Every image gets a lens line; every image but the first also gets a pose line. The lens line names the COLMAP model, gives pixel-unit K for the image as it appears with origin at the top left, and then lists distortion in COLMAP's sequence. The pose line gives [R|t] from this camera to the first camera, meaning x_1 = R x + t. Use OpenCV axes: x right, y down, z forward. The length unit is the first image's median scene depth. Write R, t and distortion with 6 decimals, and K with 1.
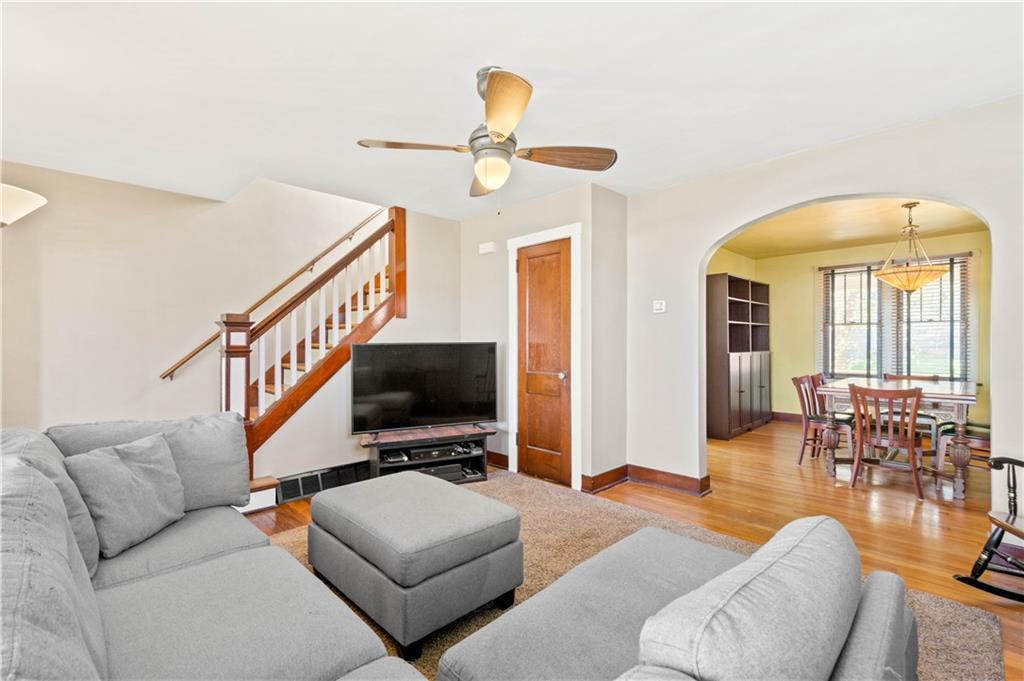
lens RADIAL K [[449.0, 0, 504.3], [0, 449.0, 338.3], [0, 0, 1]] dist [0.002455, 0.000226]
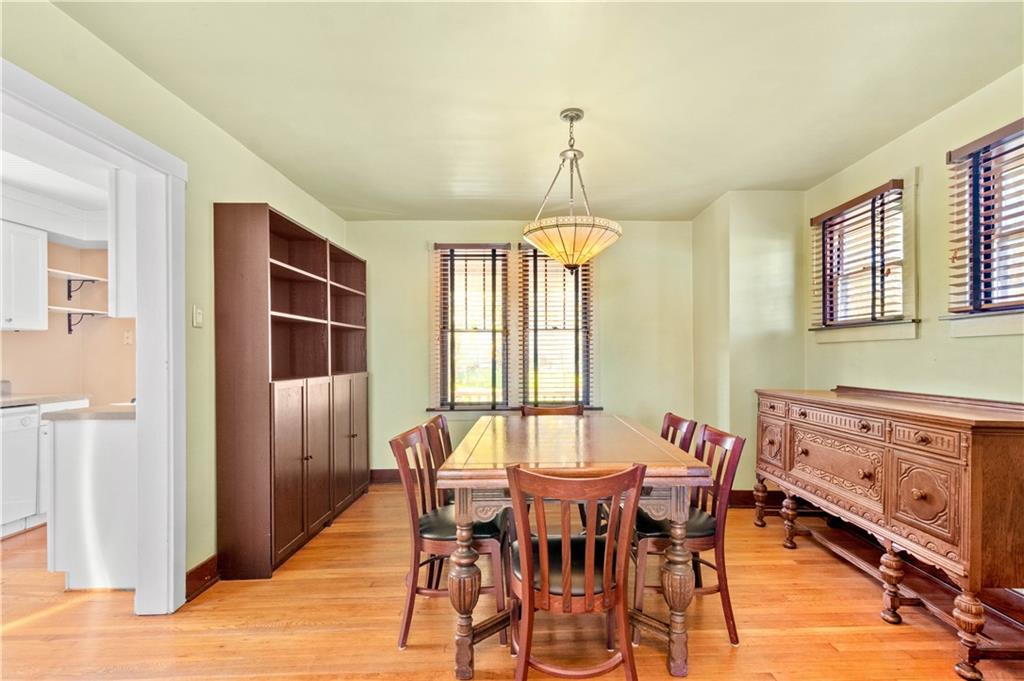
lens RADIAL K [[474.4, 0, 530.5], [0, 474.4, 355.4], [0, 0, 1]] dist [0.001510, 0.000038]
pose [[0.683897, -0.002672, 0.729574, 0.290342], [-0.000750, 0.999990, 0.004365, 0.003047], [-0.729578, -0.003533, 0.683888, 0.425548]]
